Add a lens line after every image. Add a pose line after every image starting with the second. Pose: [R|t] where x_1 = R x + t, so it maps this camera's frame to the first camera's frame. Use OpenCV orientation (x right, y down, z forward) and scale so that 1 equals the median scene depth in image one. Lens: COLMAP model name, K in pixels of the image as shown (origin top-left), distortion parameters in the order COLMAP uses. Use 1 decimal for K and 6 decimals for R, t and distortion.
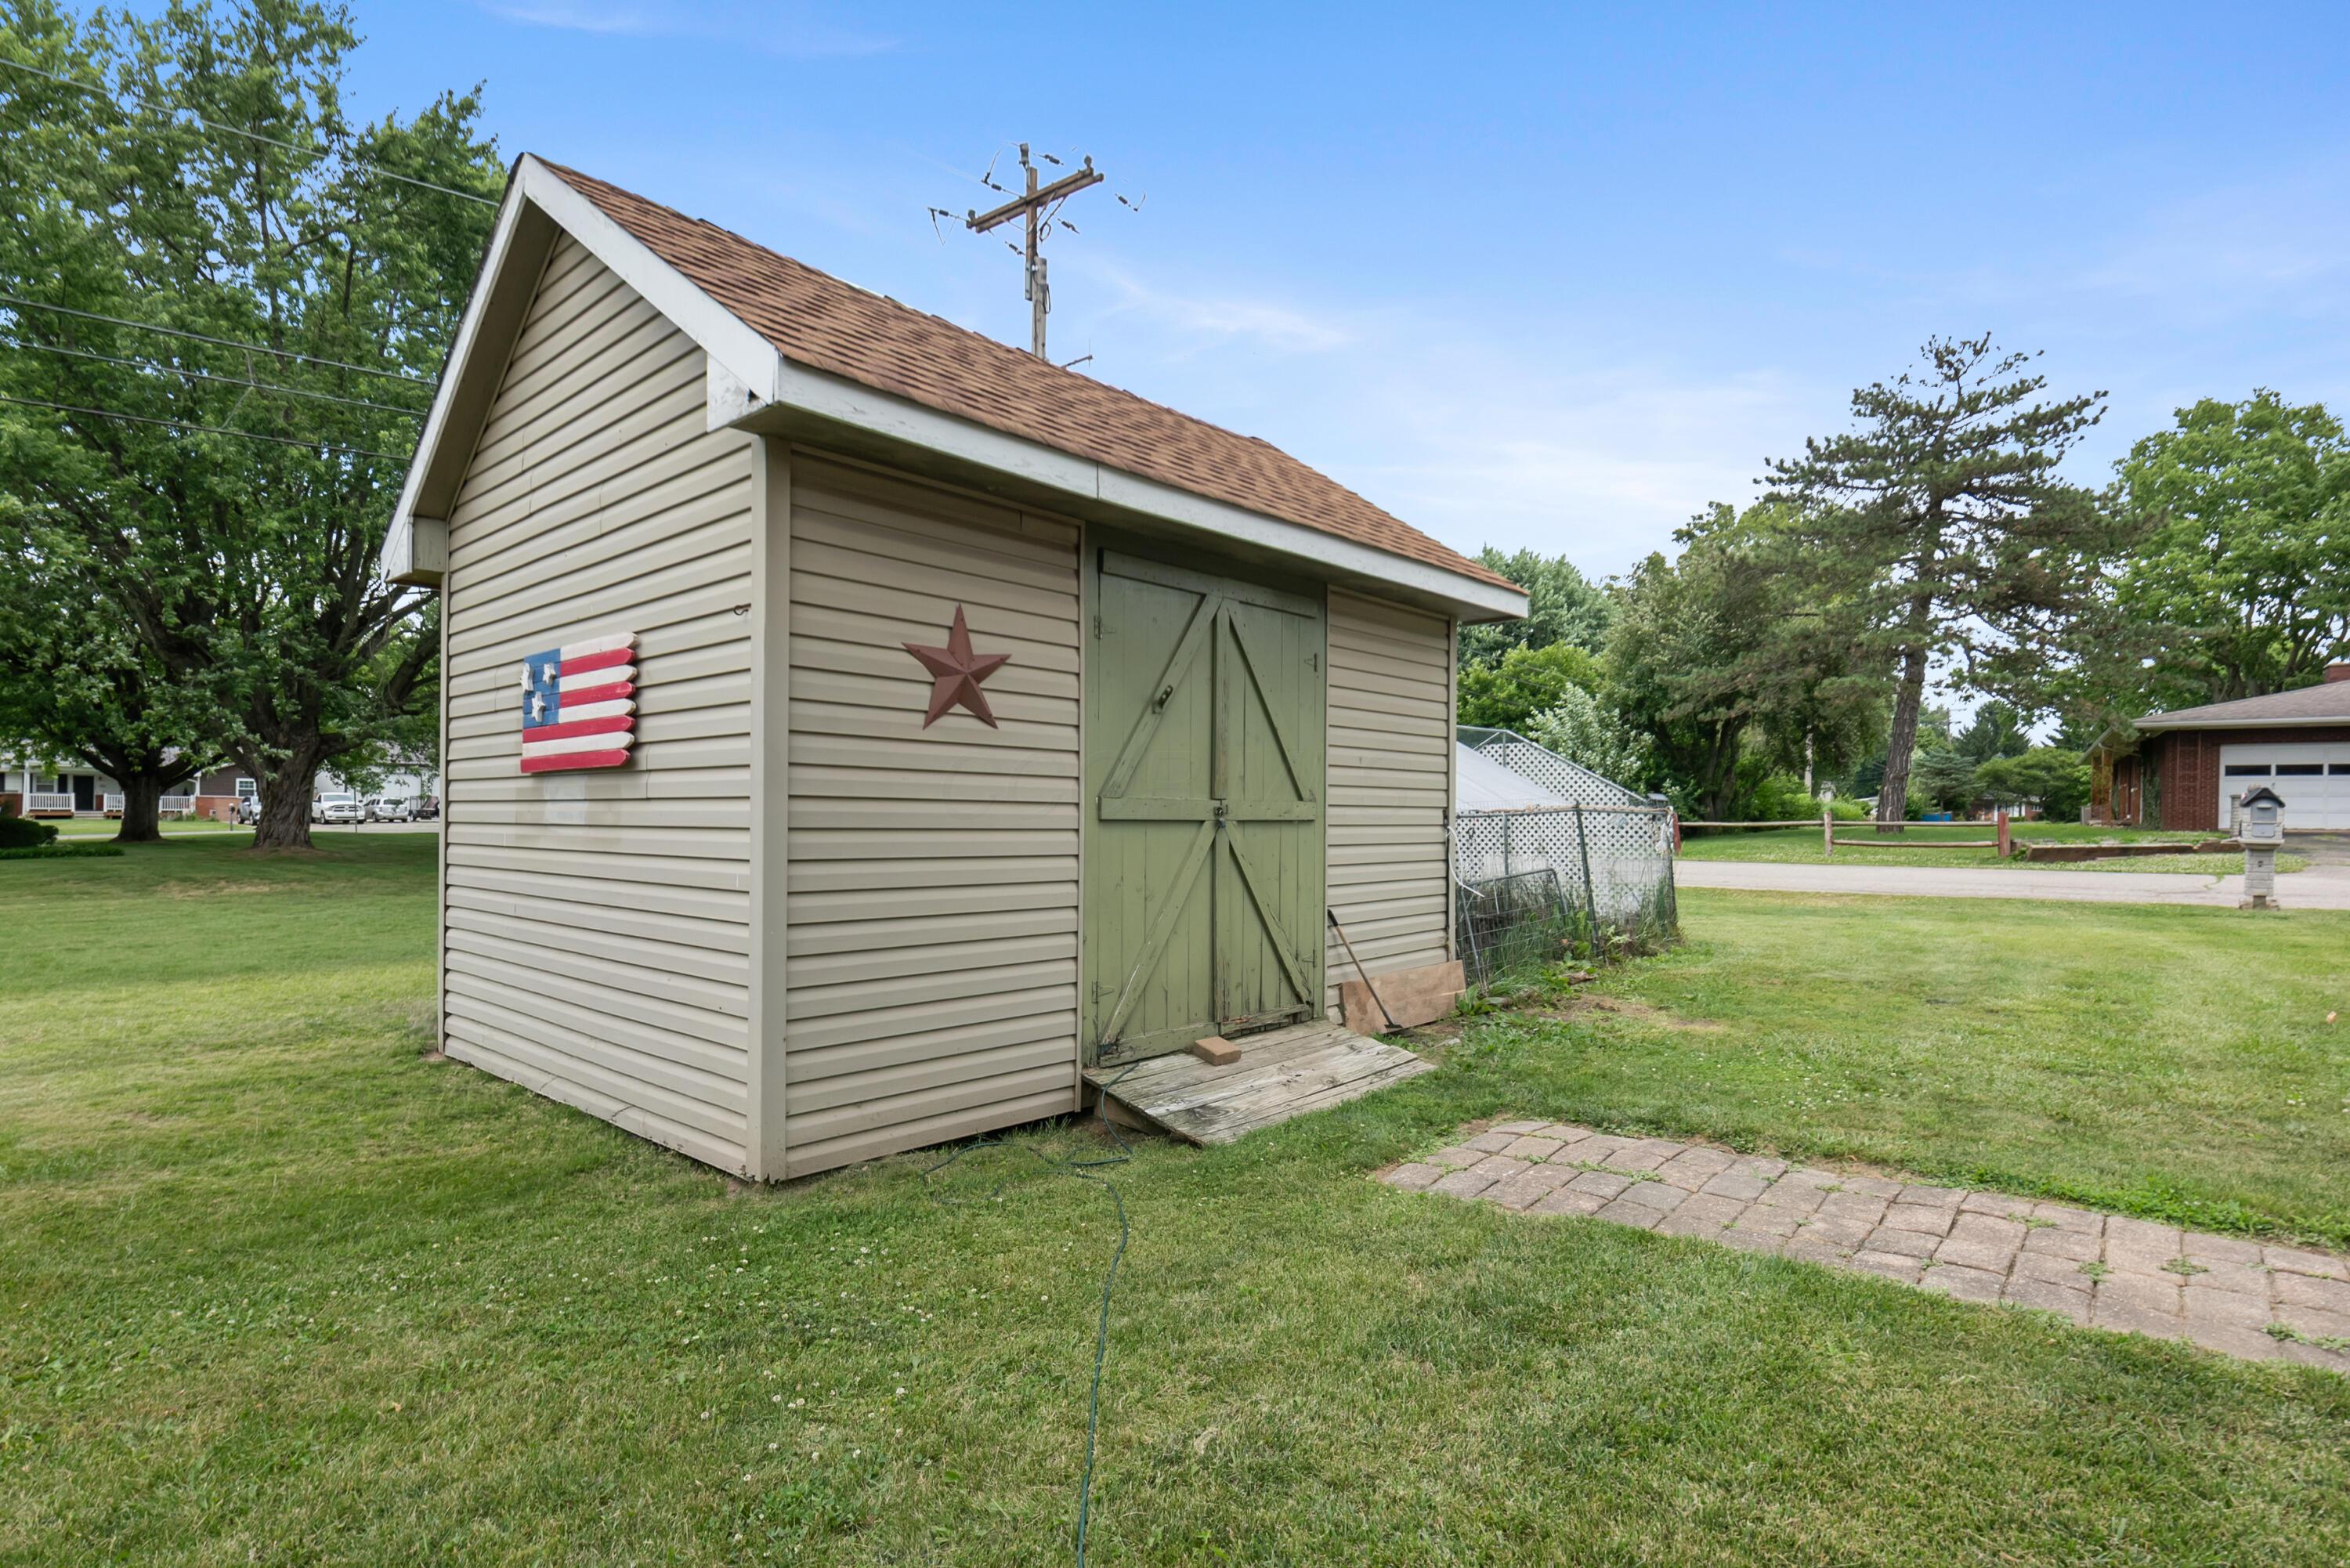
lens RADIAL K [[1168.8, 0, 1166.6], [0, 1168.8, 815.8], [0, 0, 1]] dist [-0.002671, -0.000263]
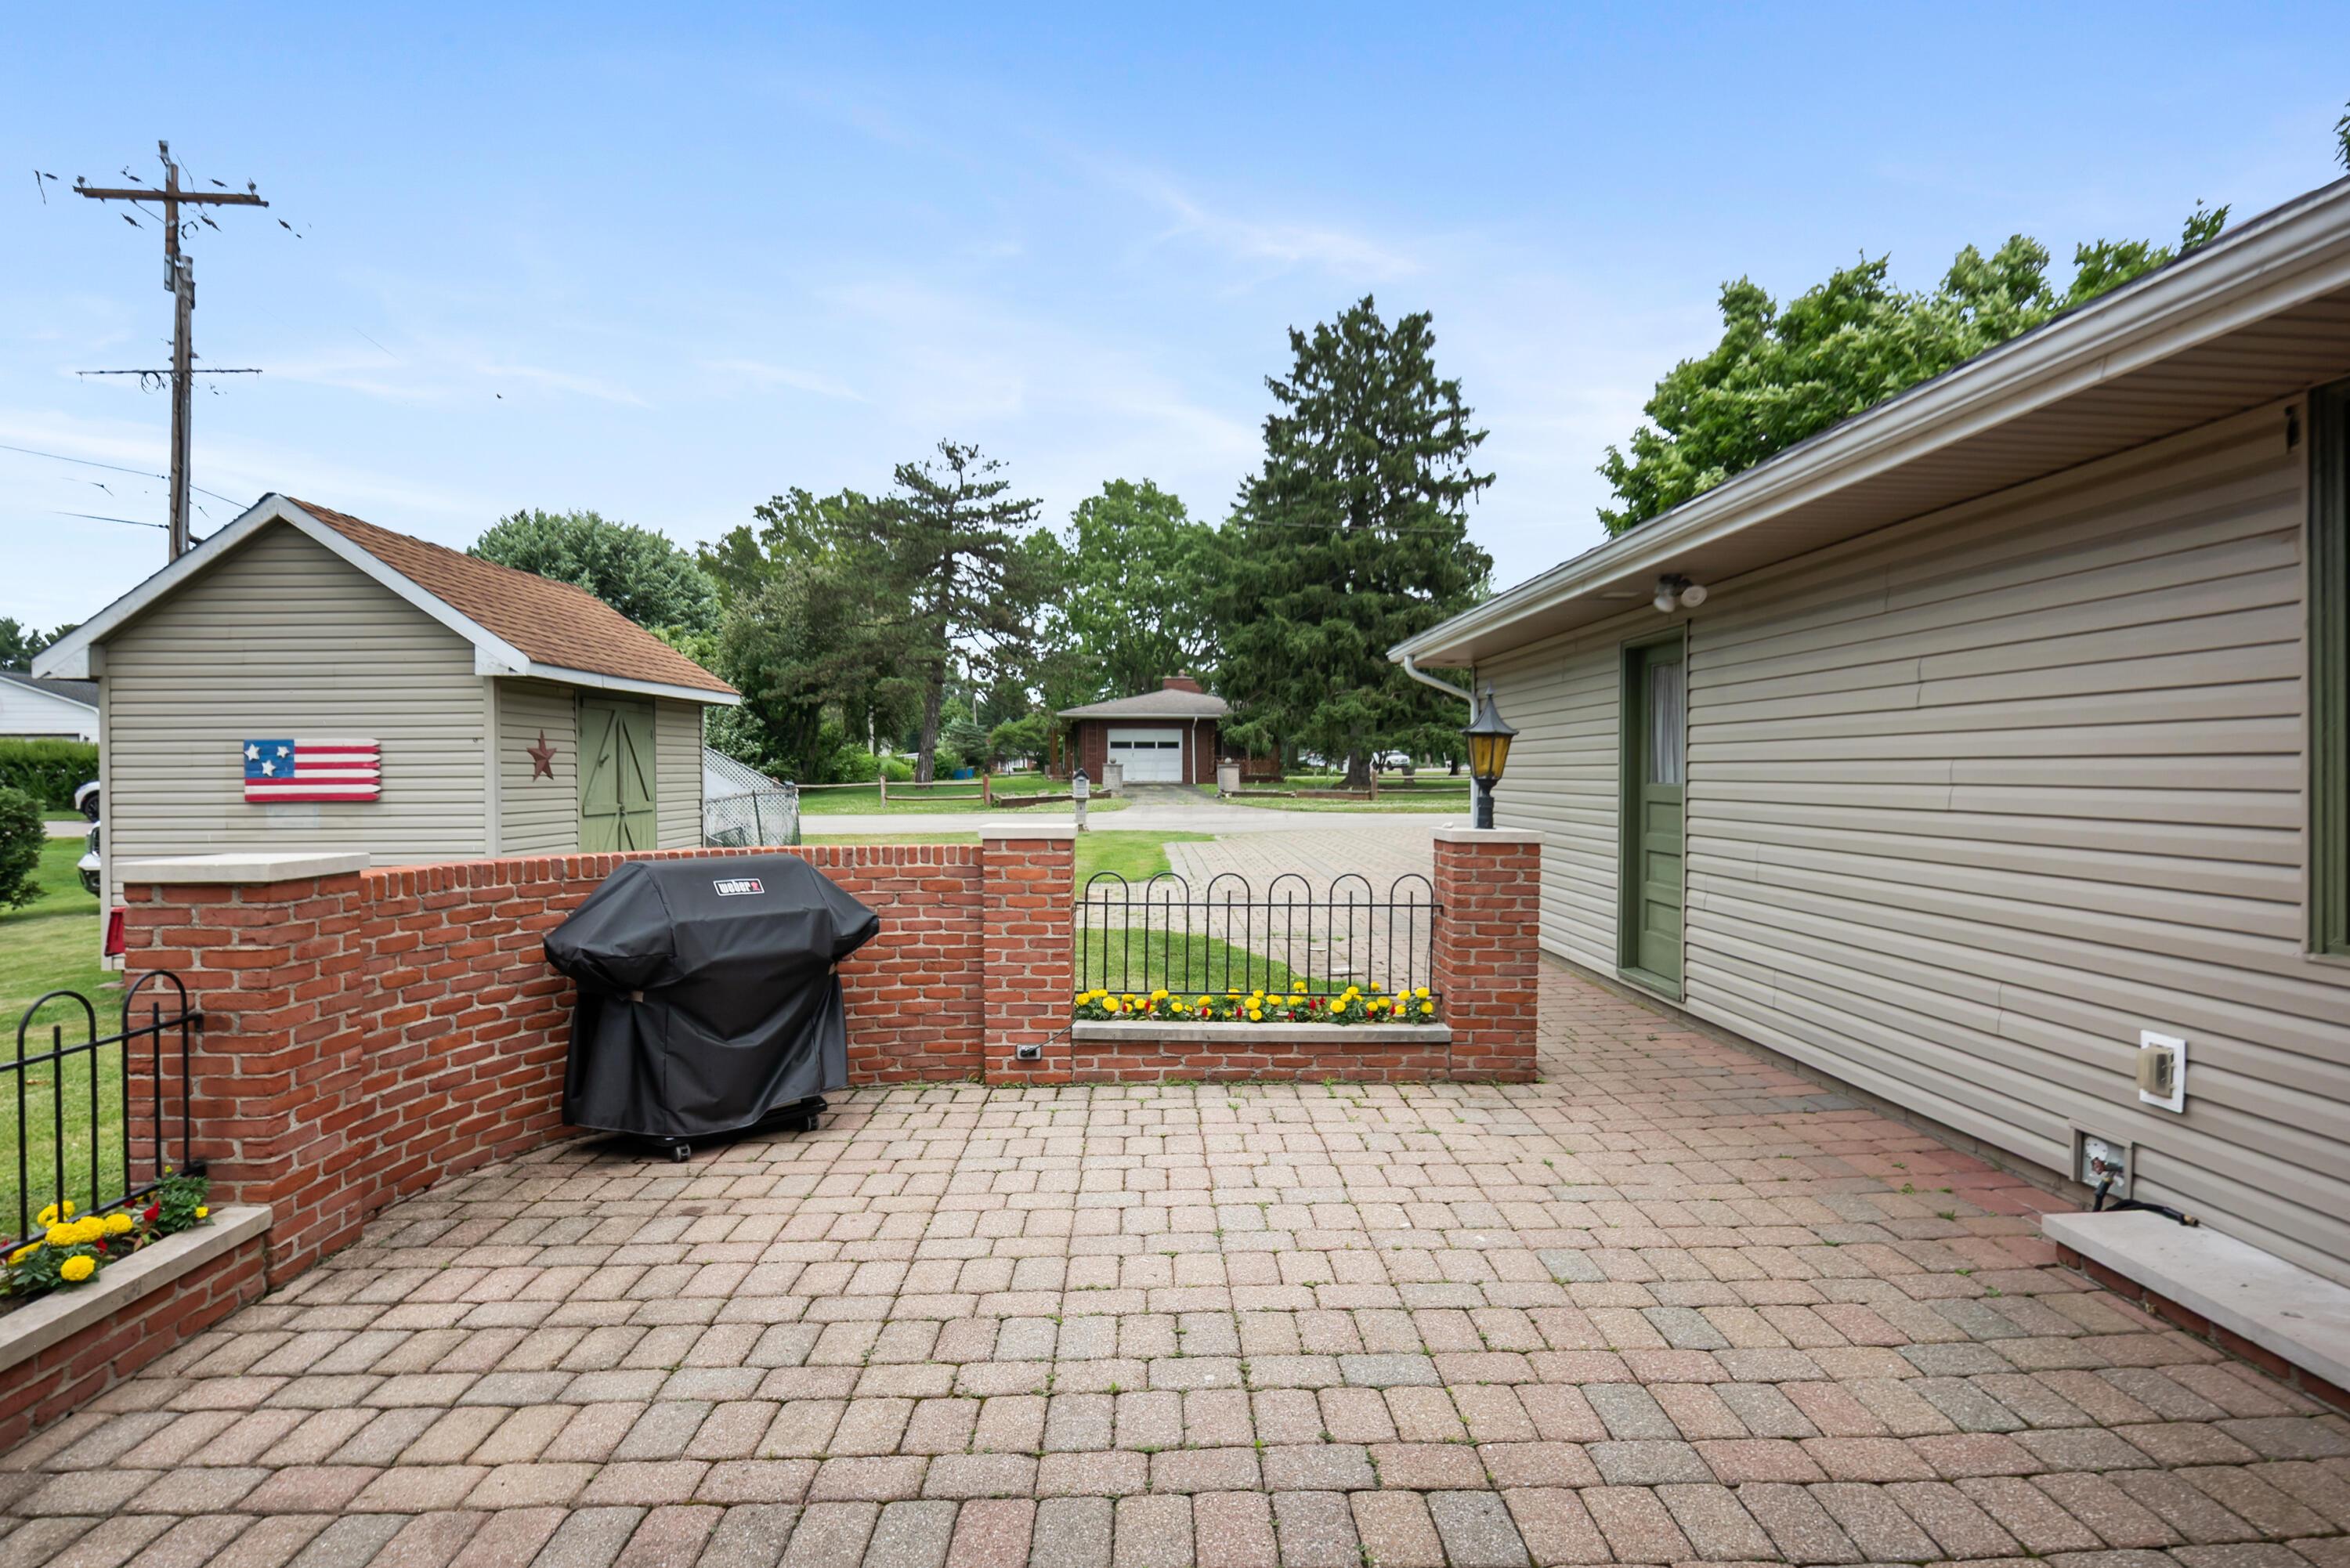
lens RADIAL K [[1183.3, 0, 1172.9], [0, 1183.3, 794.3], [0, 0, 1]] dist [0.001666, -0.000418]
pose [[0.731558, -0.025906, 0.681287, -0.158107], [0.010144, 0.999581, 0.027116, -0.017860], [-0.681704, -0.012926, 0.731514, -0.295517]]
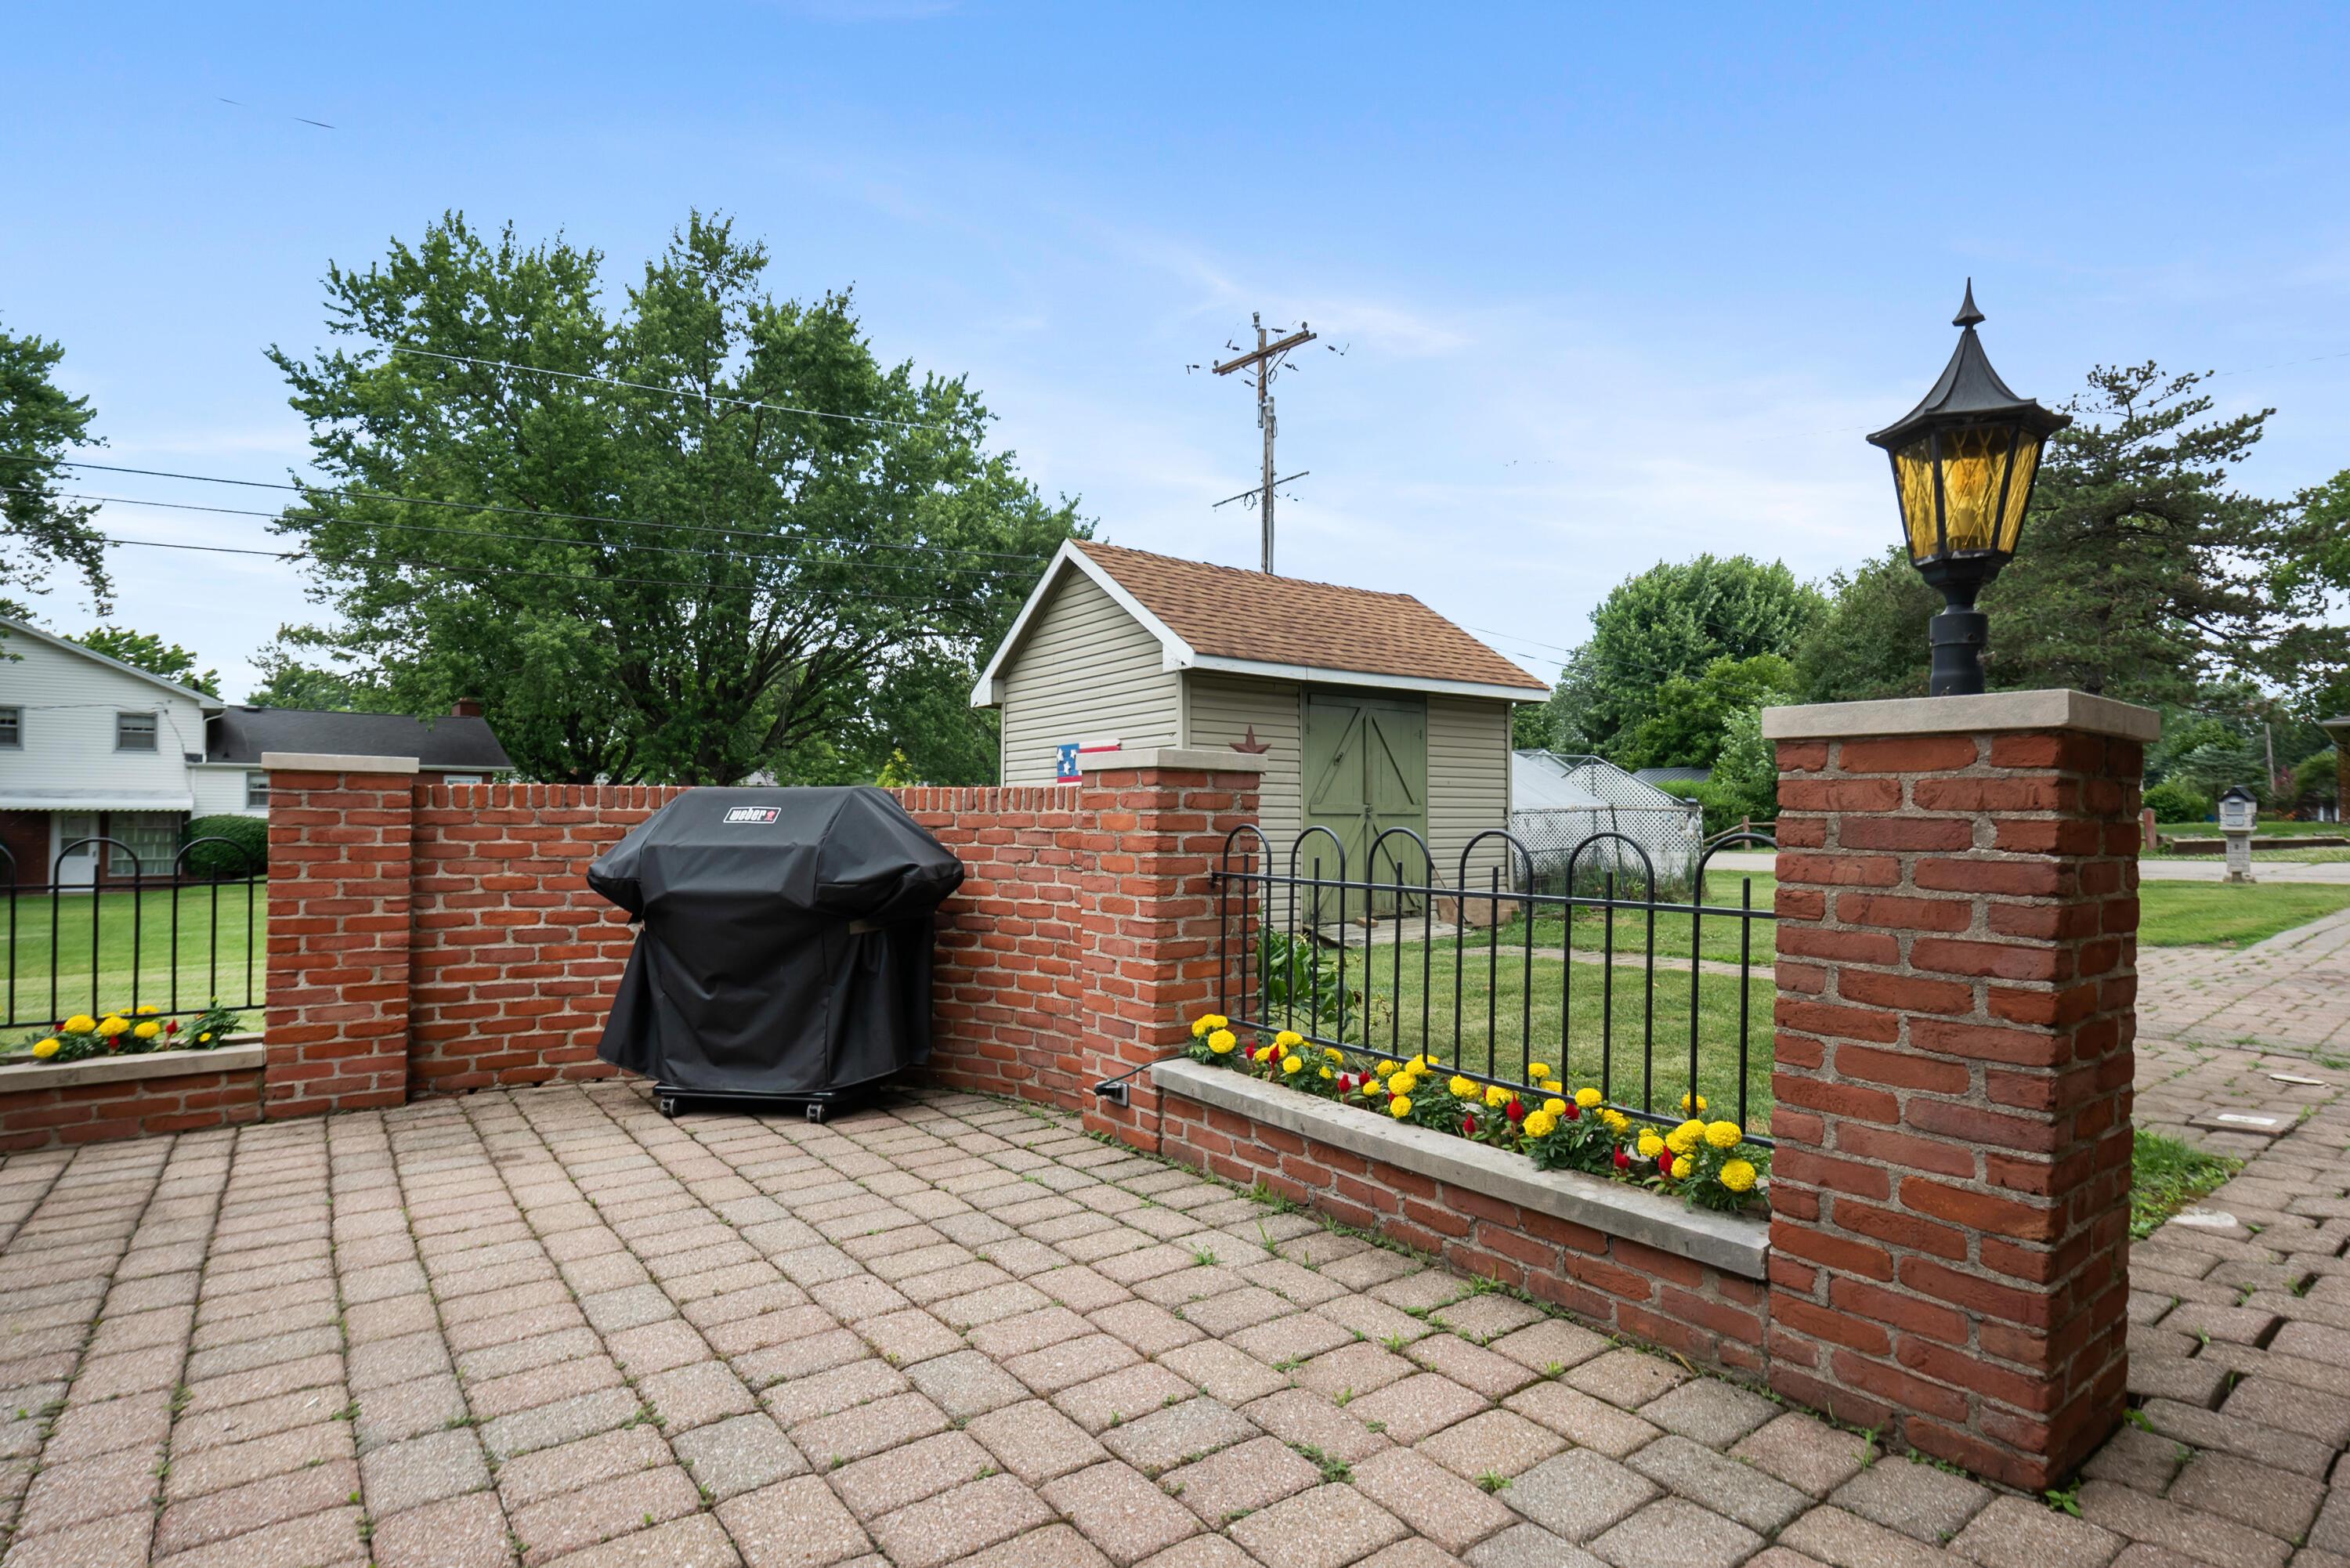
lens RADIAL K [[1168.8, 0, 1166.6], [0, 1168.8, 815.8], [0, 0, 1]] dist [-0.002671, -0.000263]
pose [[0.981633, -0.009928, -0.190520, 0.020137], [0.008300, 0.999922, -0.009342, 0.005268], [0.190598, 0.007589, 0.981639, -0.253077]]
